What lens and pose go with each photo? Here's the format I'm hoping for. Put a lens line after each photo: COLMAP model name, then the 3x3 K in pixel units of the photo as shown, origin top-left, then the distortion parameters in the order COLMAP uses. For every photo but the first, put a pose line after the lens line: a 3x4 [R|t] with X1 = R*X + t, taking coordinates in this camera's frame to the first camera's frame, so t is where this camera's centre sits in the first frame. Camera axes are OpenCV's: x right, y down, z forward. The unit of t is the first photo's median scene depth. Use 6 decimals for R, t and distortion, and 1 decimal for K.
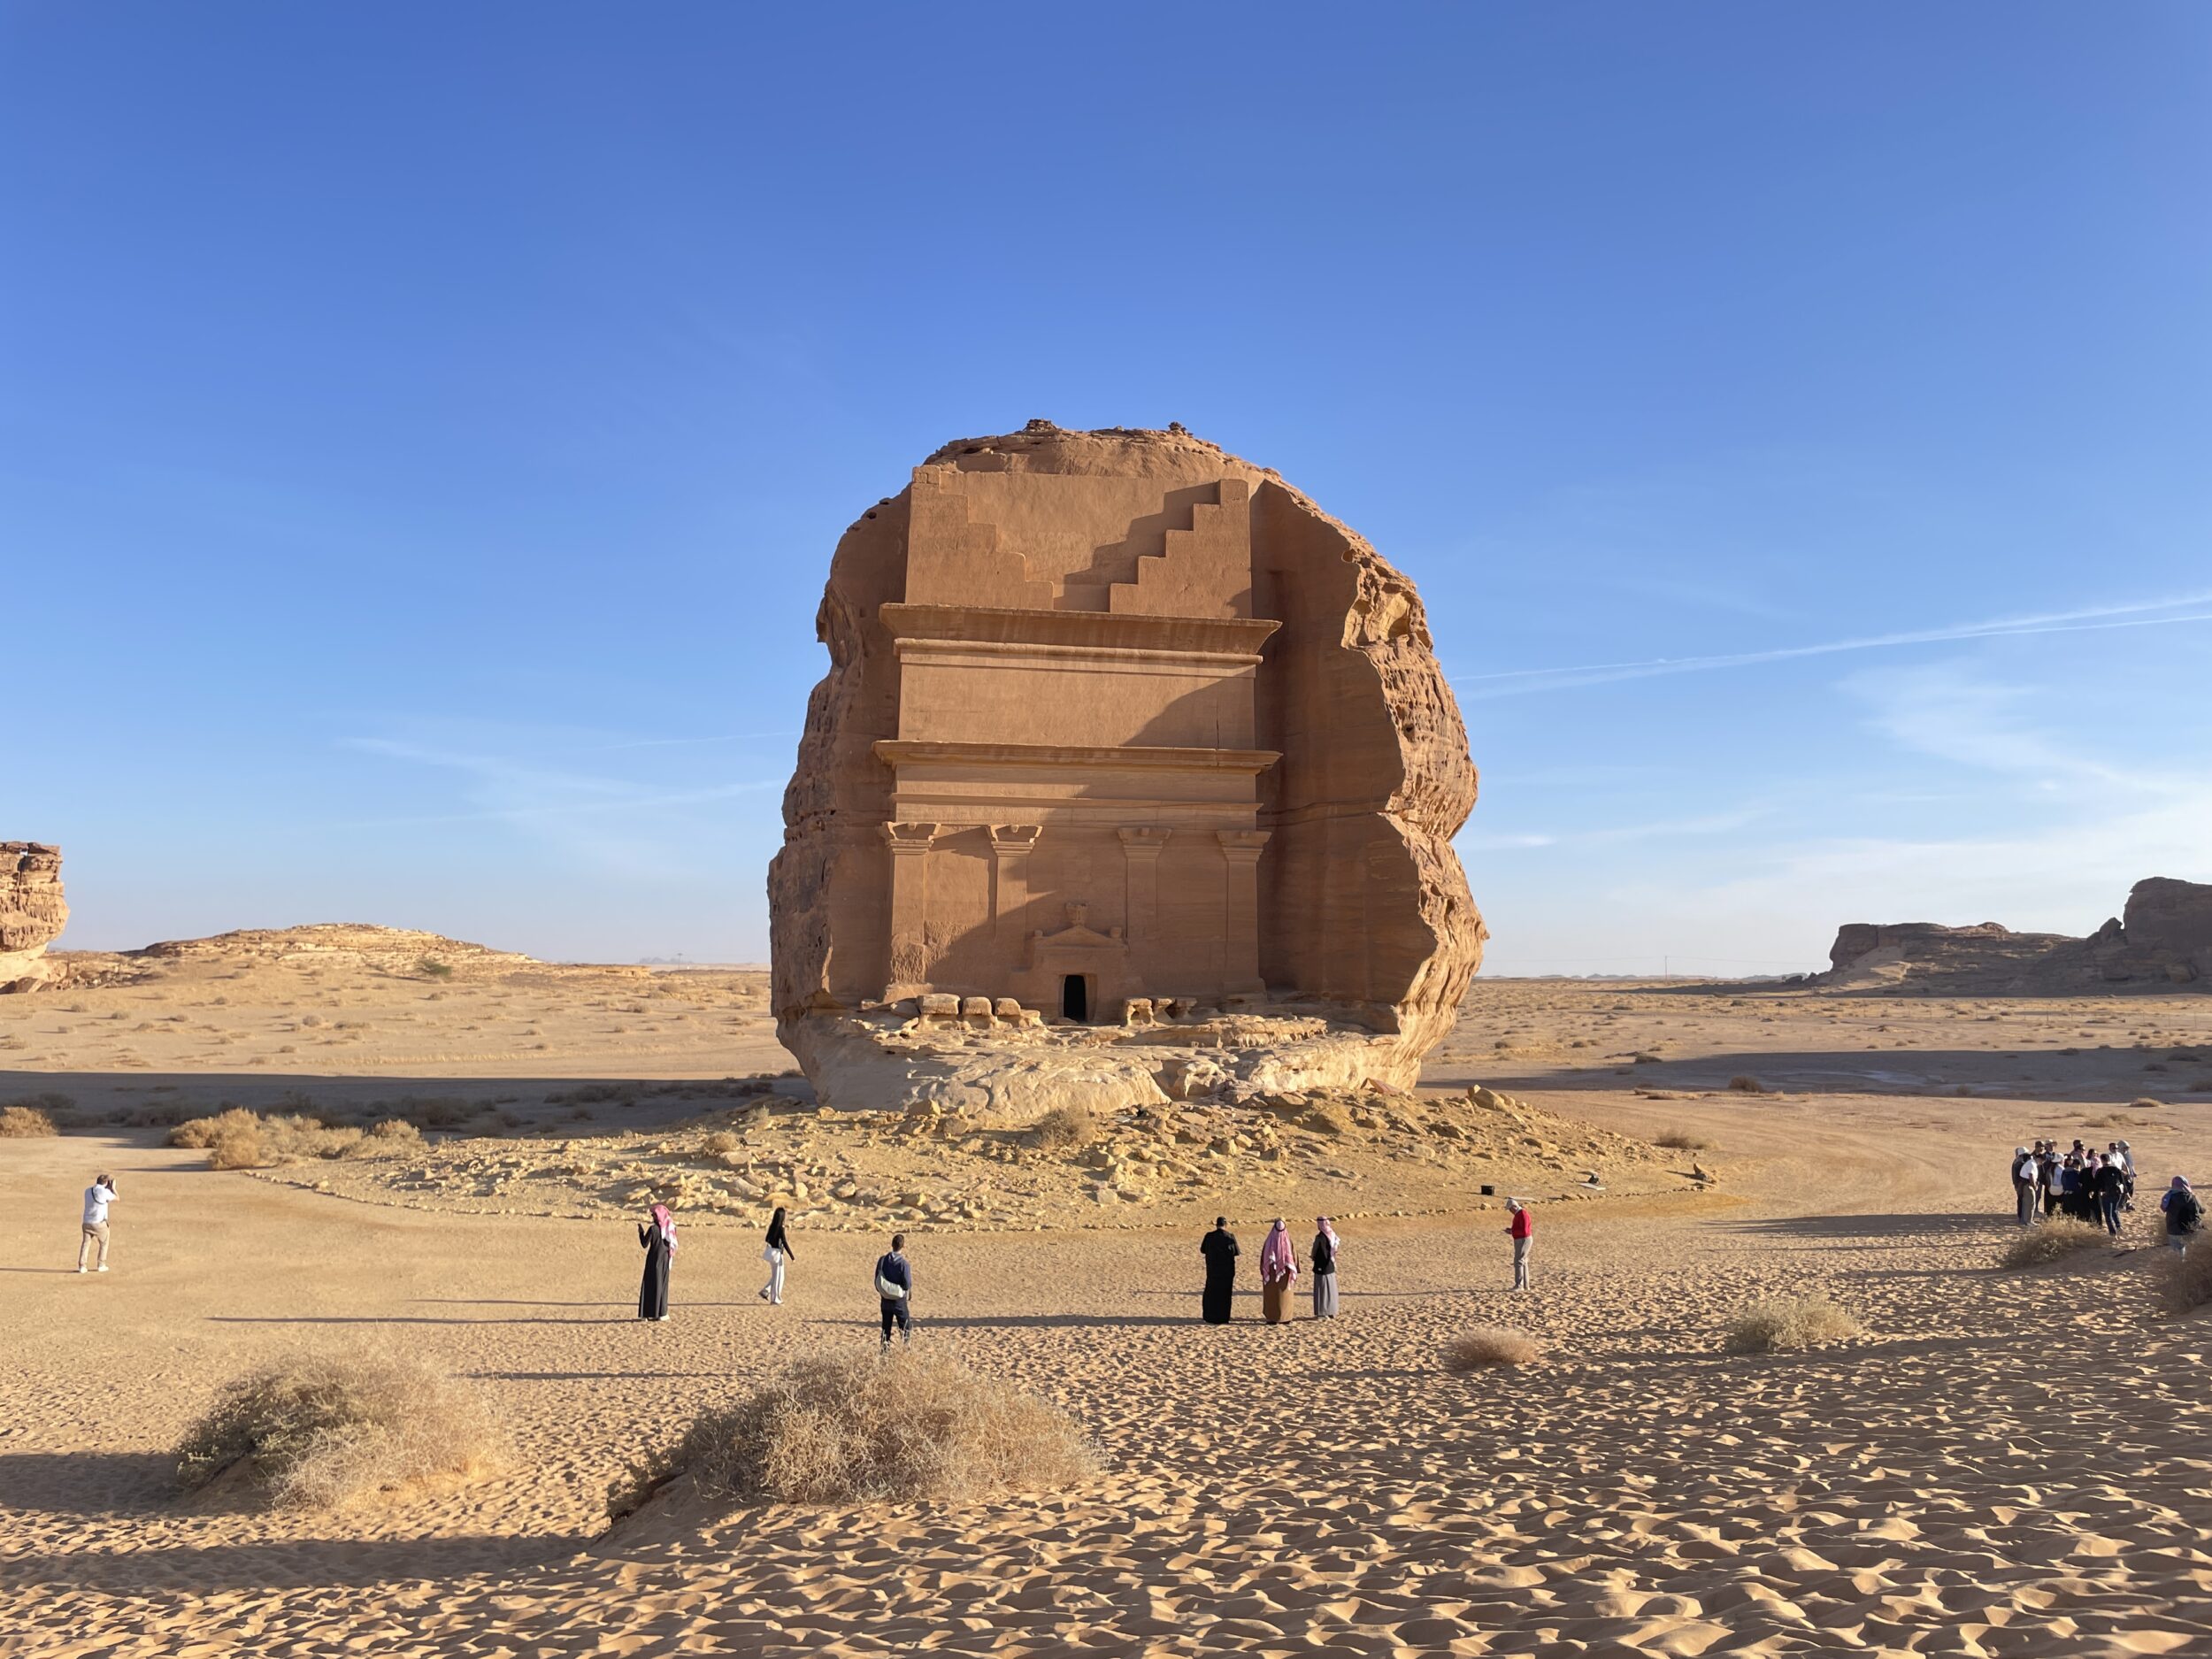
lens RADIAL K [[1676.7, 0, 1091.7], [0, 1676.7, 819.3], [0, 0, 1]] dist [0.126588, -0.207078]
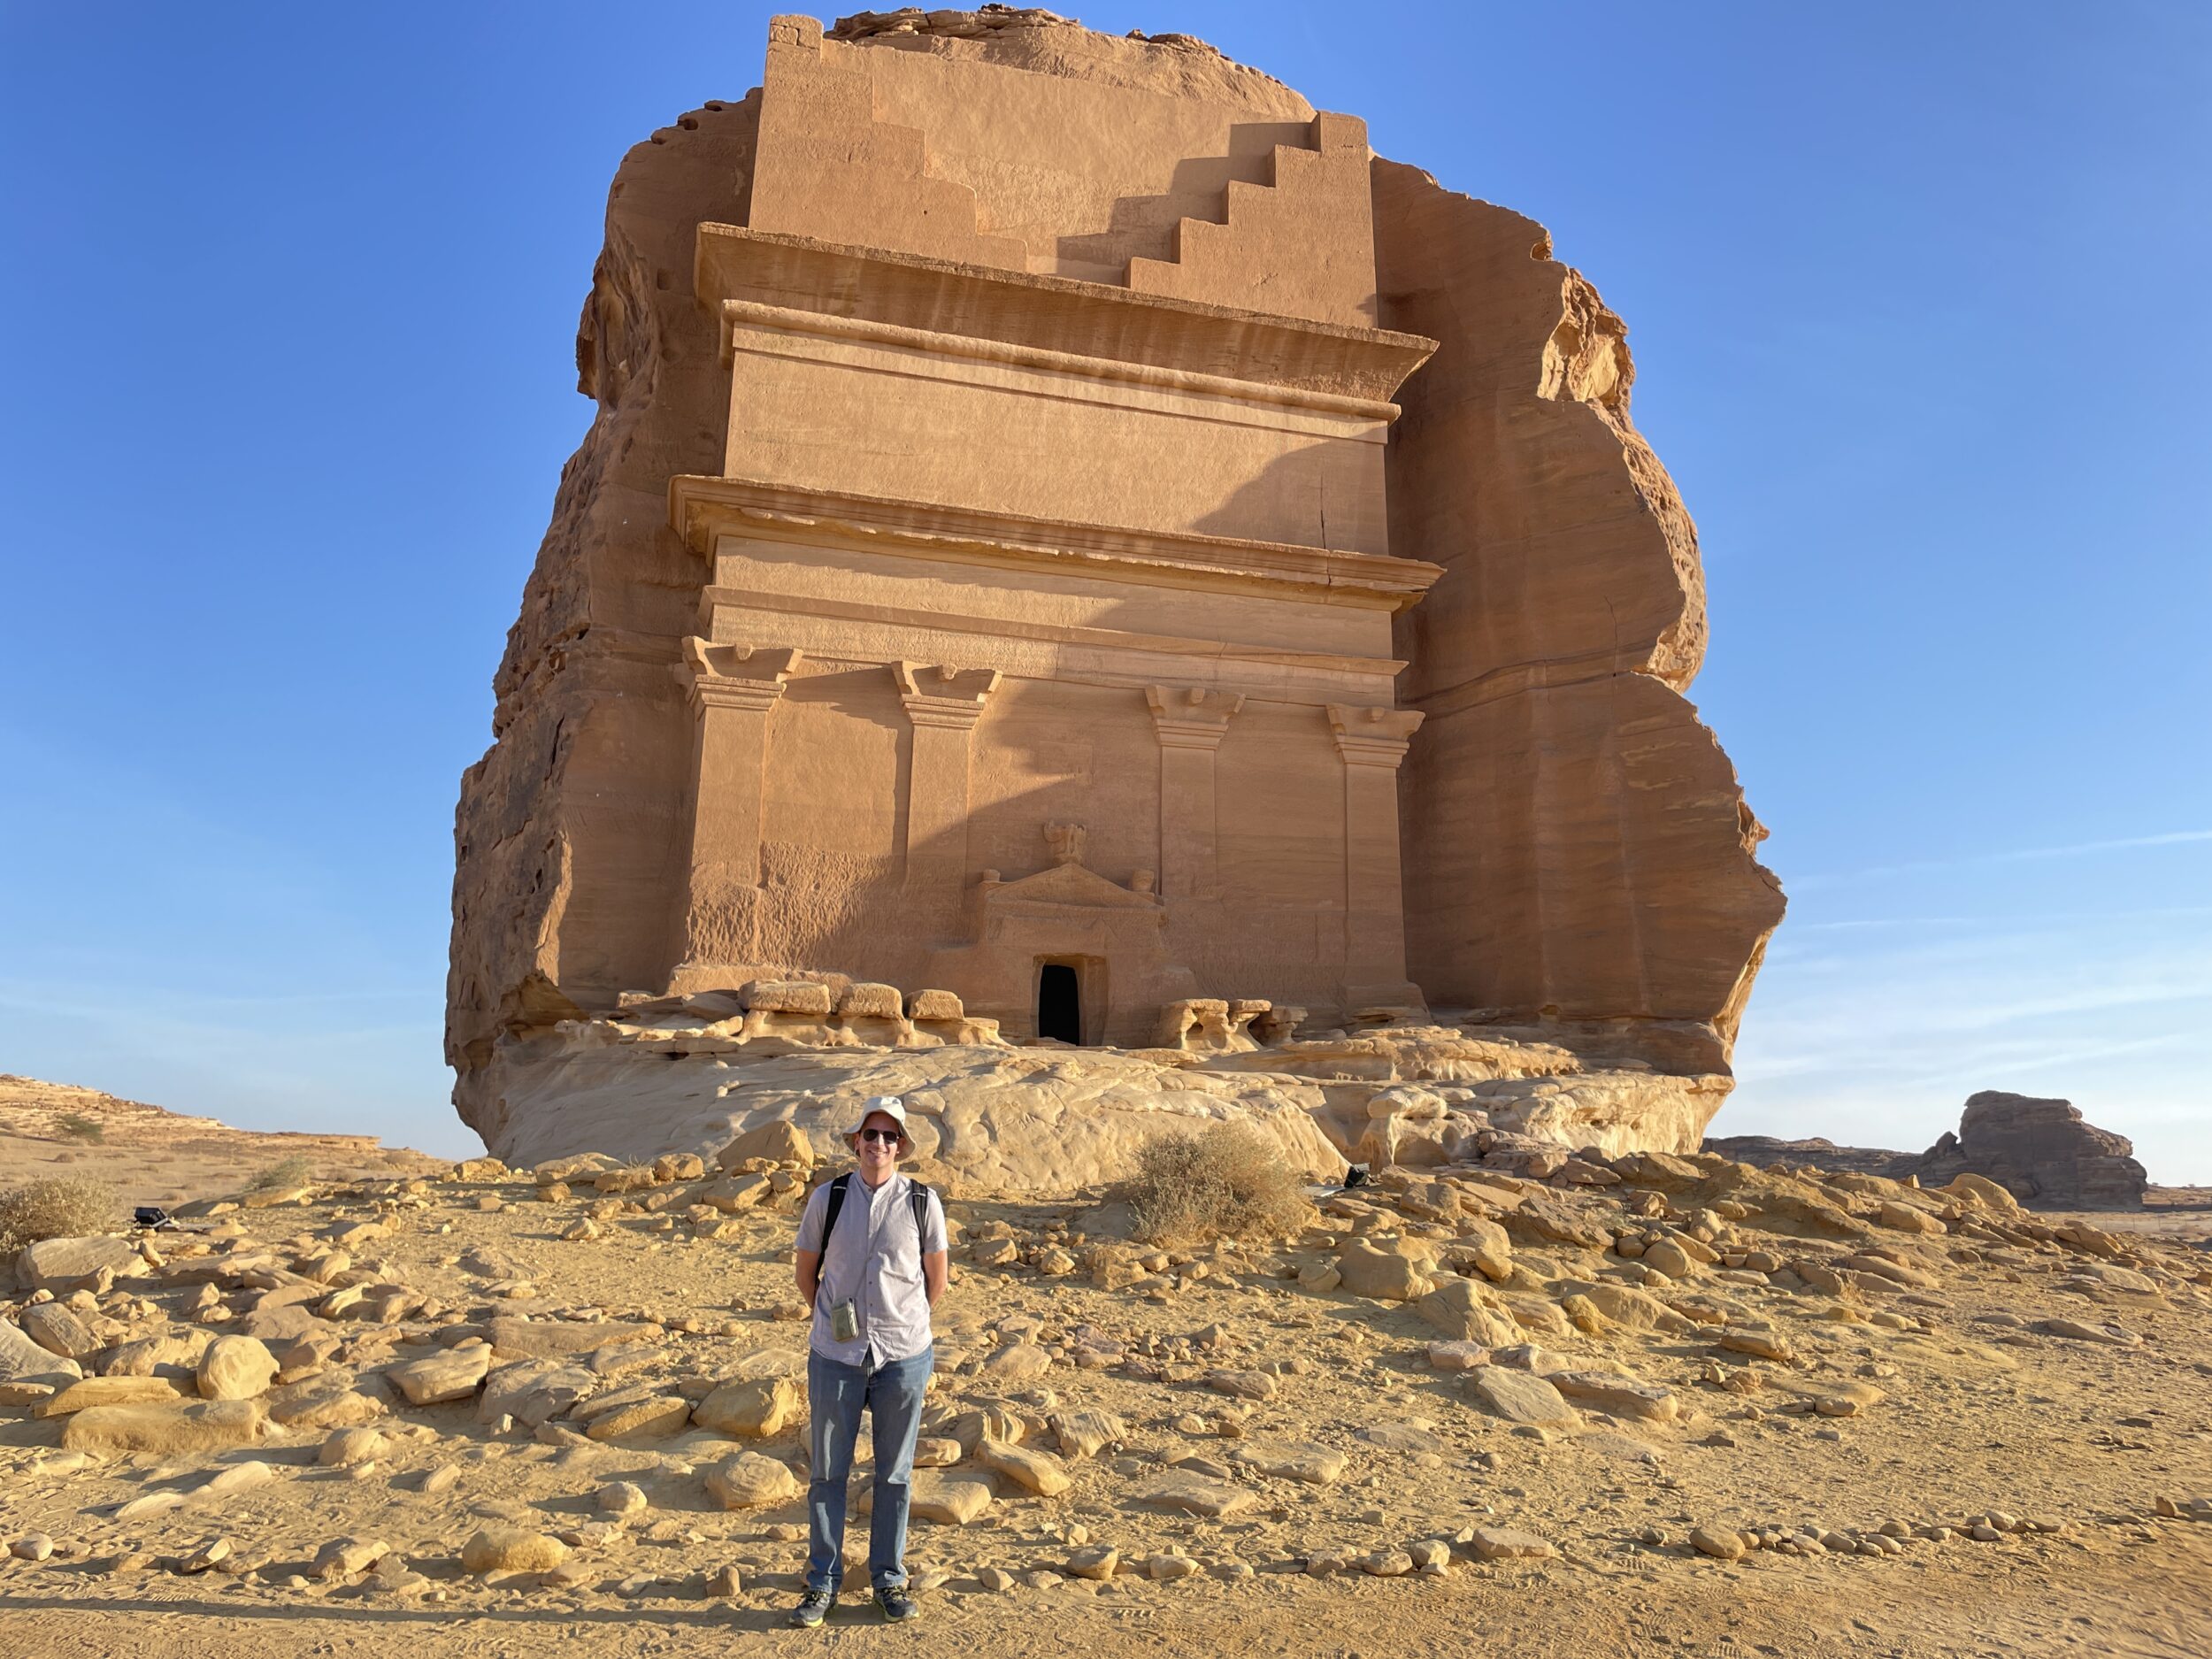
lens RADIAL K [[1676.7, 0, 1091.7], [0, 1676.7, 819.3], [0, 0, 1]] dist [0.126588, -0.207078]
pose [[0.993655, 0.033078, 0.107498, -0.054869], [-0.019178, 0.991607, -0.127857, 0.111670], [-0.110825, 0.124984, 0.985950, 0.484628]]
